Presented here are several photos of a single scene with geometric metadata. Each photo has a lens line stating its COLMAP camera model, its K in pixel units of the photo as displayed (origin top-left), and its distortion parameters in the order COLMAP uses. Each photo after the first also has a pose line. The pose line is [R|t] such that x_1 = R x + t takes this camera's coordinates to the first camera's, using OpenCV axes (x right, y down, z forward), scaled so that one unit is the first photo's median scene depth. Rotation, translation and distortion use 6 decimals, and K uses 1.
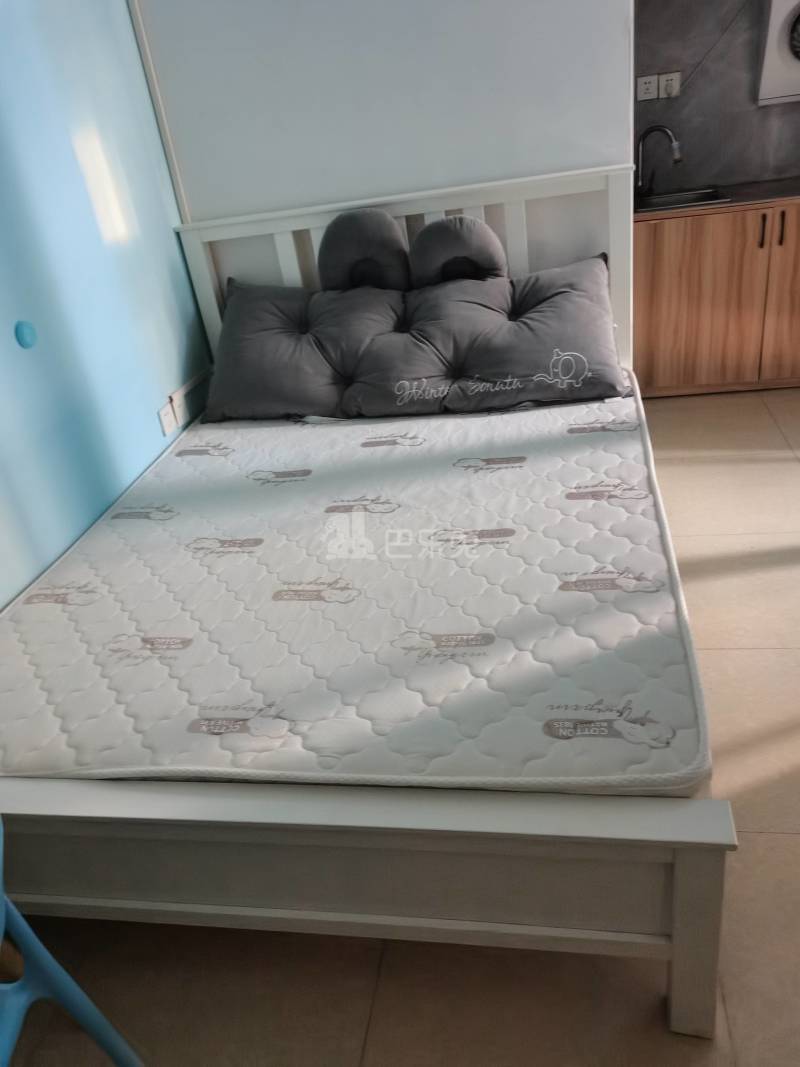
lens RADIAL K [[827.7, 0, 395.9], [0, 827.7, 530.3], [0, 0, 1]] dist [0.065249, -0.069941]
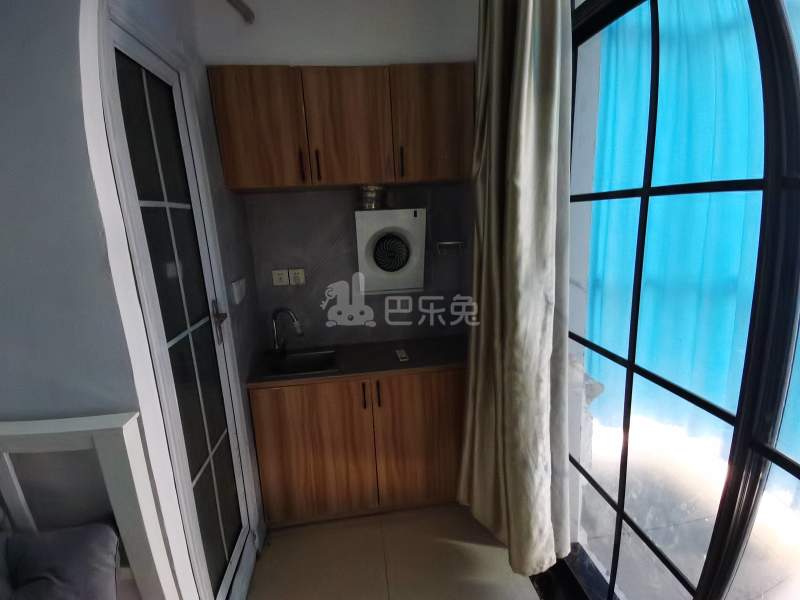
lens RADIAL K [[395.7, 0, 400.0], [0, 395.7, 300.0], [0, 0, 1]] dist [0.028958, -0.057869]
pose [[0.956142, 0.020103, 0.292214, 0.401056], [0.071312, 0.951647, -0.298803, -0.397876], [-0.284092, 0.306536, 0.908475, 0.531437]]
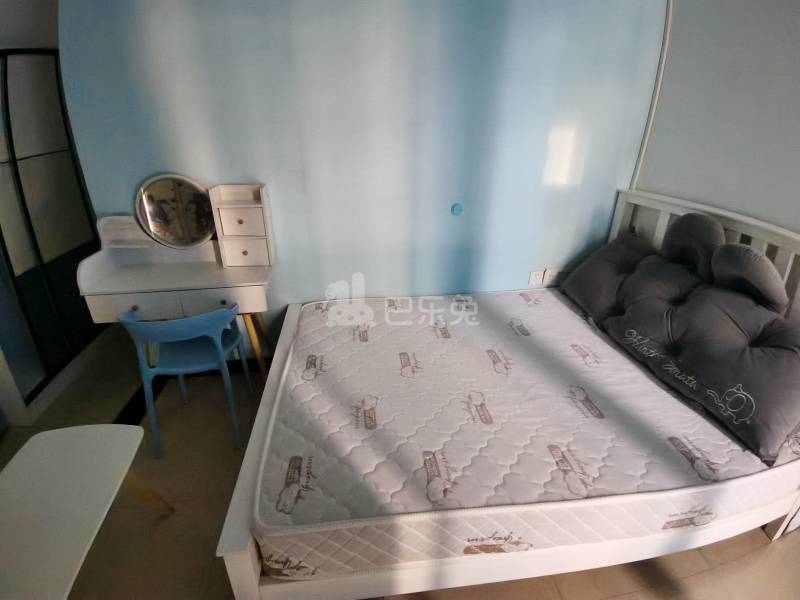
lens RADIAL K [[393.3, 0, 394.8], [0, 393.3, 303.0], [0, 0, 1]] dist [0.110042, -0.102528]
pose [[0.294690, 0.520772, -0.801221, 0.409906], [-0.494770, 0.800469, 0.338306, -0.246037], [0.817533, 0.296725, 0.493553, 0.312685]]
